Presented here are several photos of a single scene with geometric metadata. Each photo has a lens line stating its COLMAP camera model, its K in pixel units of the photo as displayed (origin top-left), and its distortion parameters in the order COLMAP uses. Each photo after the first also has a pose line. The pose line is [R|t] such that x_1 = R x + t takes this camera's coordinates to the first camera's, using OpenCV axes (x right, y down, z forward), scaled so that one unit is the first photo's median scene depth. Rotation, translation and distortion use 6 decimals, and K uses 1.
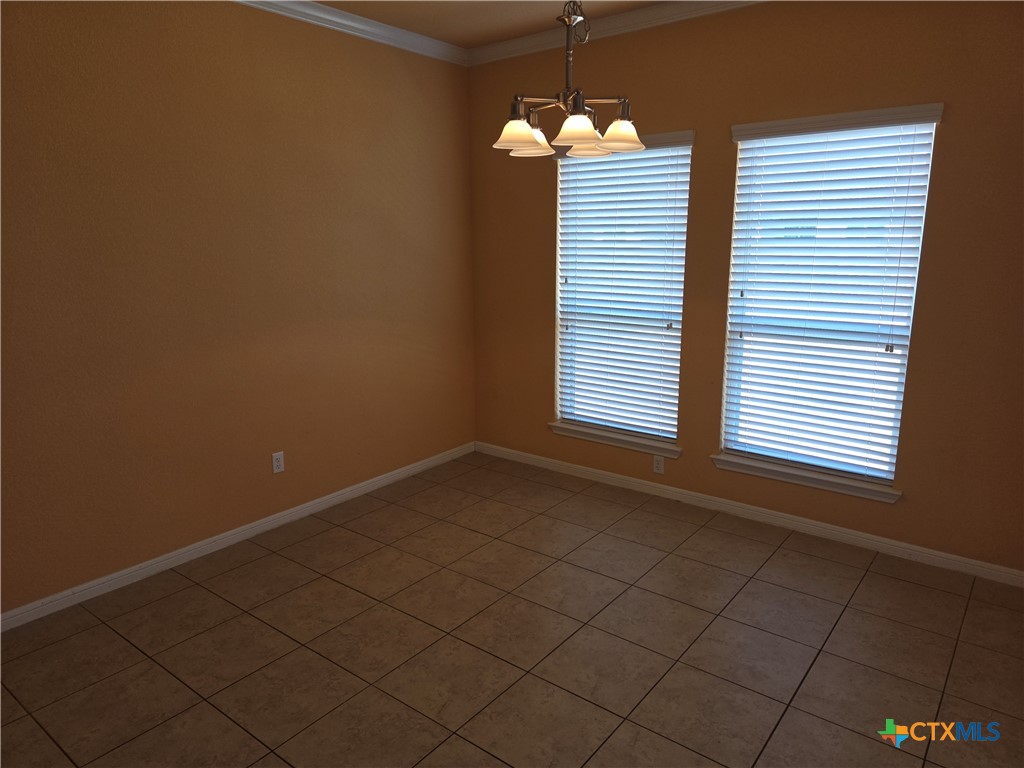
lens RADIAL K [[689.0, 0, 512.0], [0, 689.0, 384.0], [0, 0, 1]] dist [0.043573, -0.004233]
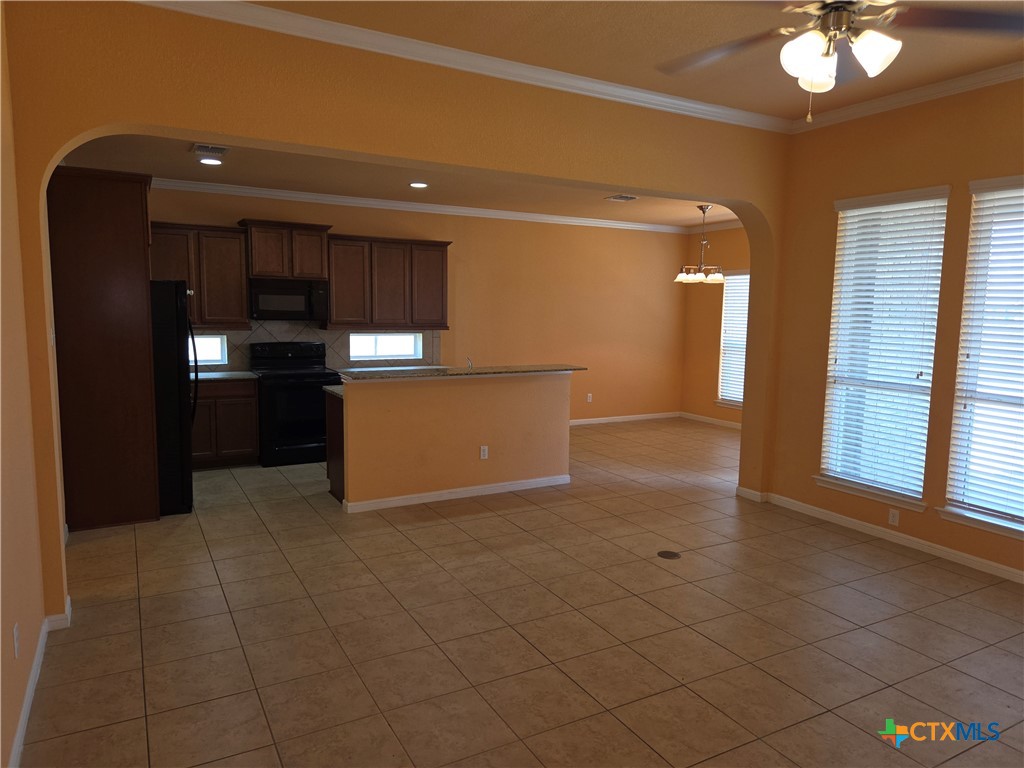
lens RADIAL K [[689.0, 0, 512.0], [0, 689.0, 384.0], [0, 0, 1]] dist [0.043573, -0.004233]
pose [[0.919953, 0.055724, -0.388049, 0.265833], [-0.090866, 0.993199, -0.072793, 0.191414], [0.381354, 0.102227, 0.918760, -1.007105]]
